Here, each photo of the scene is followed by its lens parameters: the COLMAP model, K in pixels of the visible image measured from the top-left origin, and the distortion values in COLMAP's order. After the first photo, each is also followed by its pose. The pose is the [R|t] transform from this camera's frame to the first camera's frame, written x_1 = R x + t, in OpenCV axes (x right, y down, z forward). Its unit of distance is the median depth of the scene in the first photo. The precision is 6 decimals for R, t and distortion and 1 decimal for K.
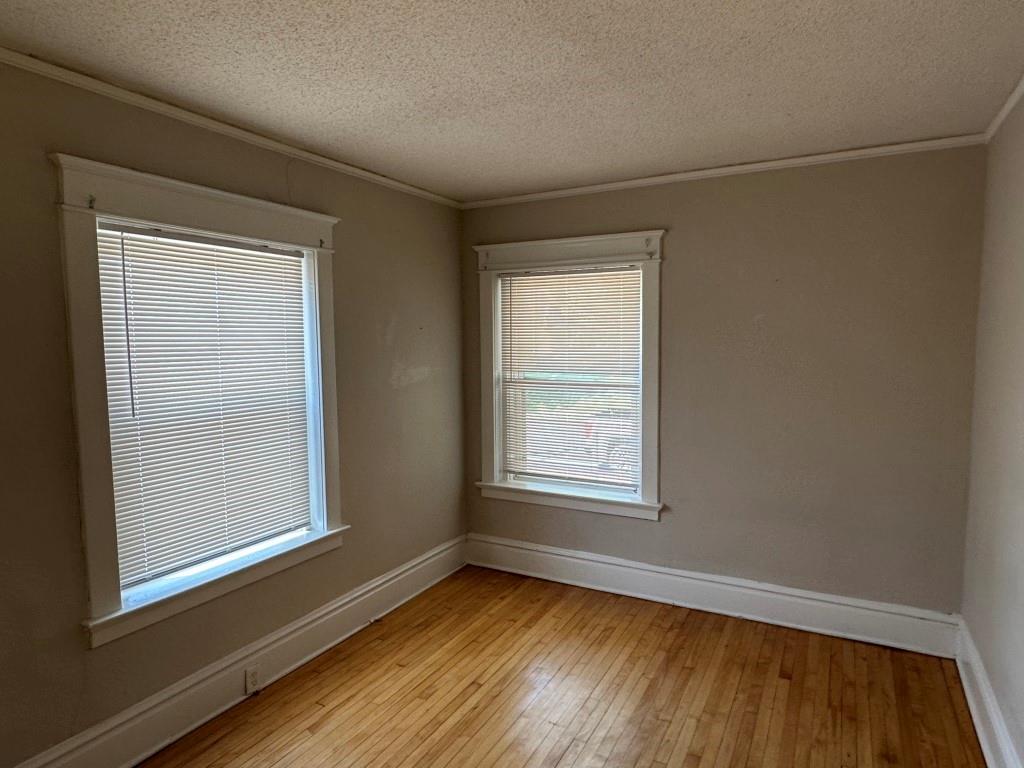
lens RADIAL K [[623.7, 0, 517.2], [0, 623.7, 384.7], [0, 0, 1]] dist [0.004203, -0.003659]
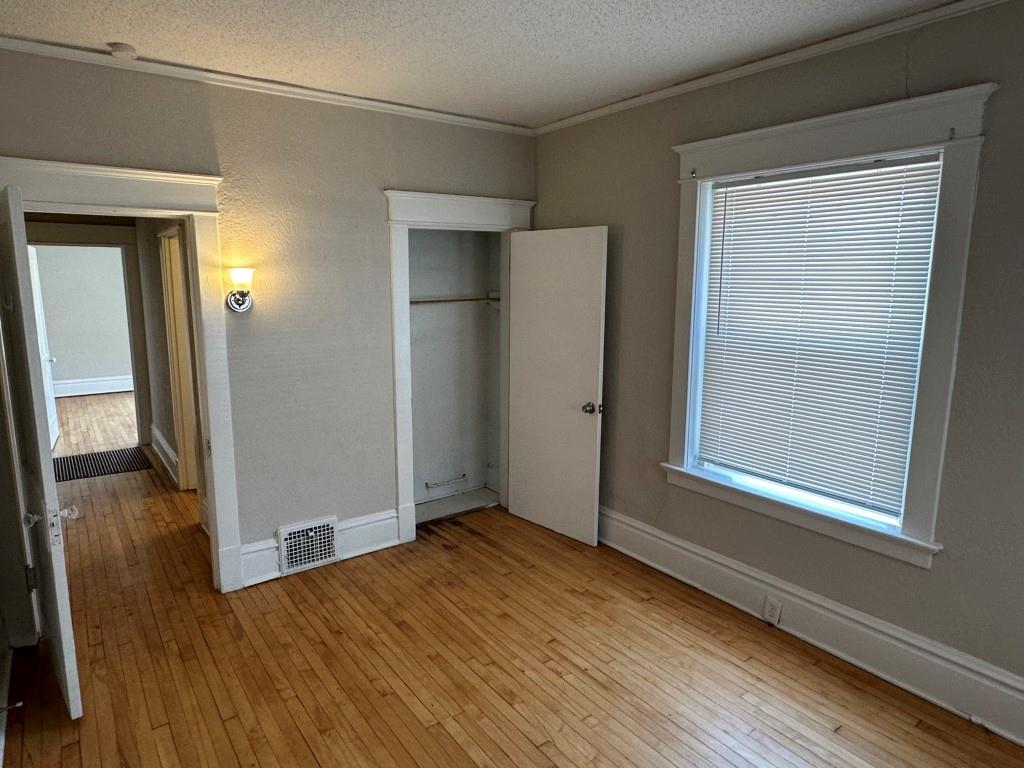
lens RADIAL K [[623.7, 0, 511.7], [0, 623.7, 383.4], [0, 0, 1]] dist [0.004203, -0.003659]
pose [[-0.428426, 0.154344, -0.890297, 0.479180], [-0.072965, 0.976176, 0.204344, -0.053959], [0.900626, 0.152507, -0.406957, 0.762980]]
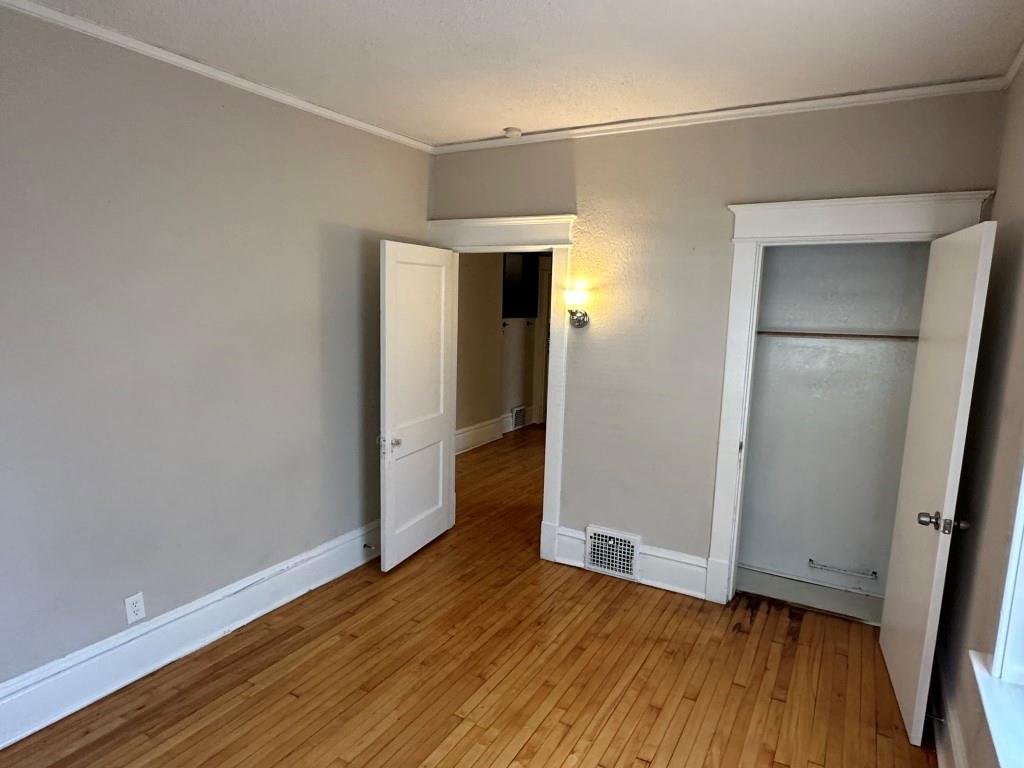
lens RADIAL K [[623.7, 0, 508.1], [0, 623.7, 386.1], [0, 0, 1]] dist [0.004203, -0.003659]
pose [[-0.999285, -0.025431, 0.027960, -0.055430], [-0.018540, 0.974472, 0.223742, -0.077667], [-0.032936, 0.223063, -0.974247, 1.057238]]
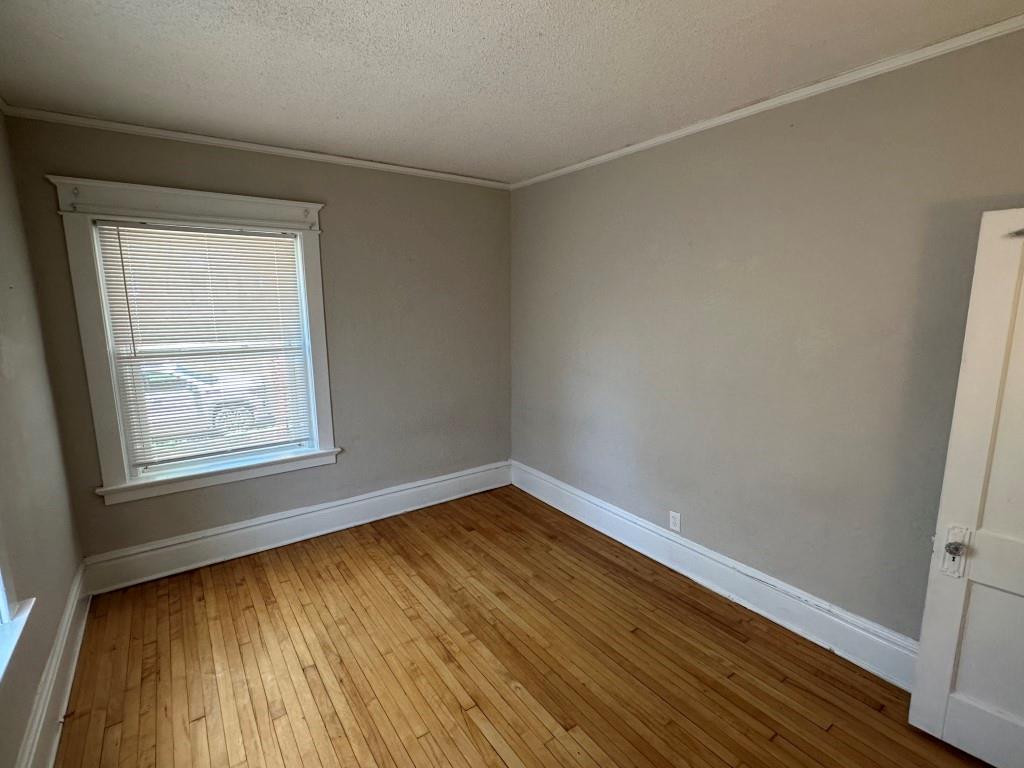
lens RADIAL K [[486.3, 0, 511.1], [0, 486.3, 381.9], [0, 0, 1]] dist [0.004529, -0.000178]
pose [[0.450254, -0.138454, 0.882101, -0.422927], [0.075930, 0.990263, 0.116674, -0.011080], [-0.889666, 0.014444, 0.456383, 0.310980]]
